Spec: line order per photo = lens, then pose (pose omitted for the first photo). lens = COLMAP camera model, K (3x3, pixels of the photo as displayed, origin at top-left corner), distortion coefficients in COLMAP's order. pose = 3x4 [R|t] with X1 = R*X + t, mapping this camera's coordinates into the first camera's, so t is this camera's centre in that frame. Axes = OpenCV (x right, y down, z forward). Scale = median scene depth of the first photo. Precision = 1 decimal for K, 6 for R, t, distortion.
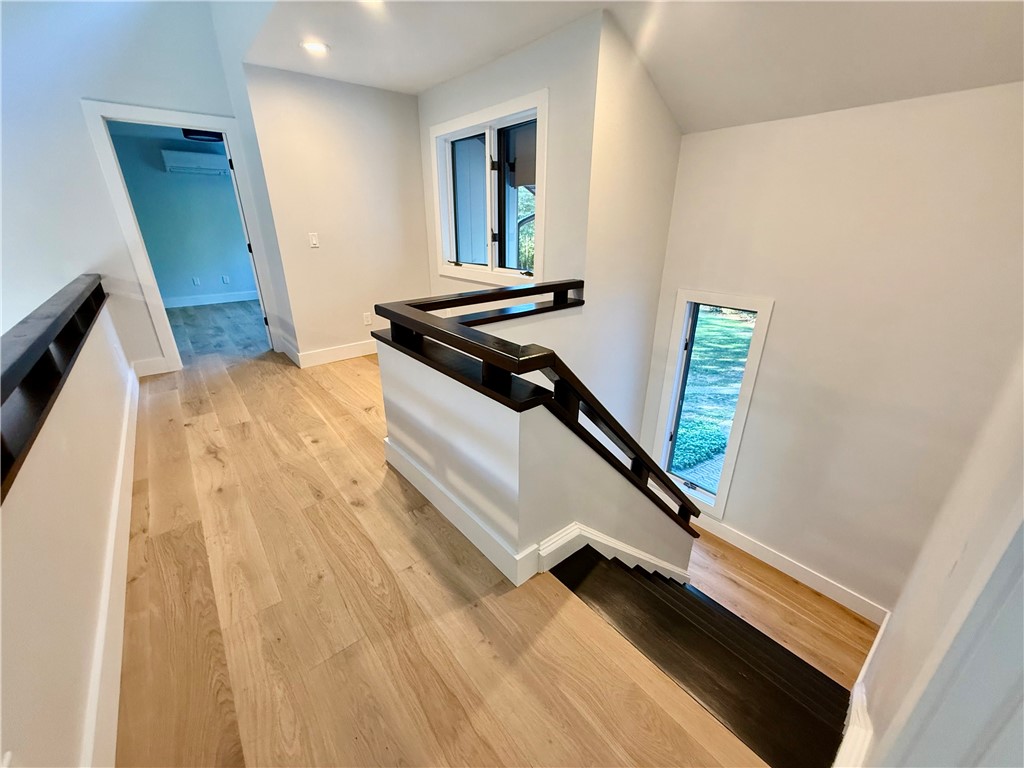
lens RADIAL K [[407.4, 0, 512.0], [0, 407.4, 385.6], [0, 0, 1]] dist [-0.000605, 0.000228]
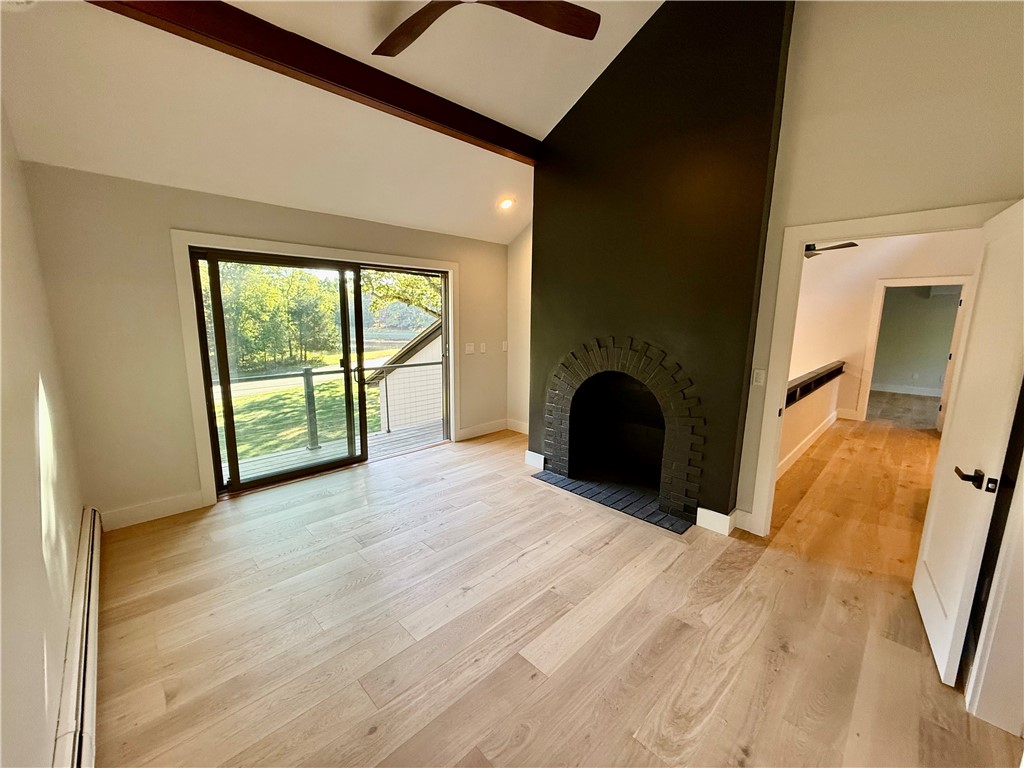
lens RADIAL K [[407.4, 0, 516.2], [0, 407.4, 384.2], [0, 0, 1]] dist [-0.000605, 0.000228]
pose [[0.092926, 0.162267, -0.982362, 1.087203], [-0.382736, 0.916646, 0.115207, 0.286333], [0.919172, 0.365280, 0.147285, -0.972849]]
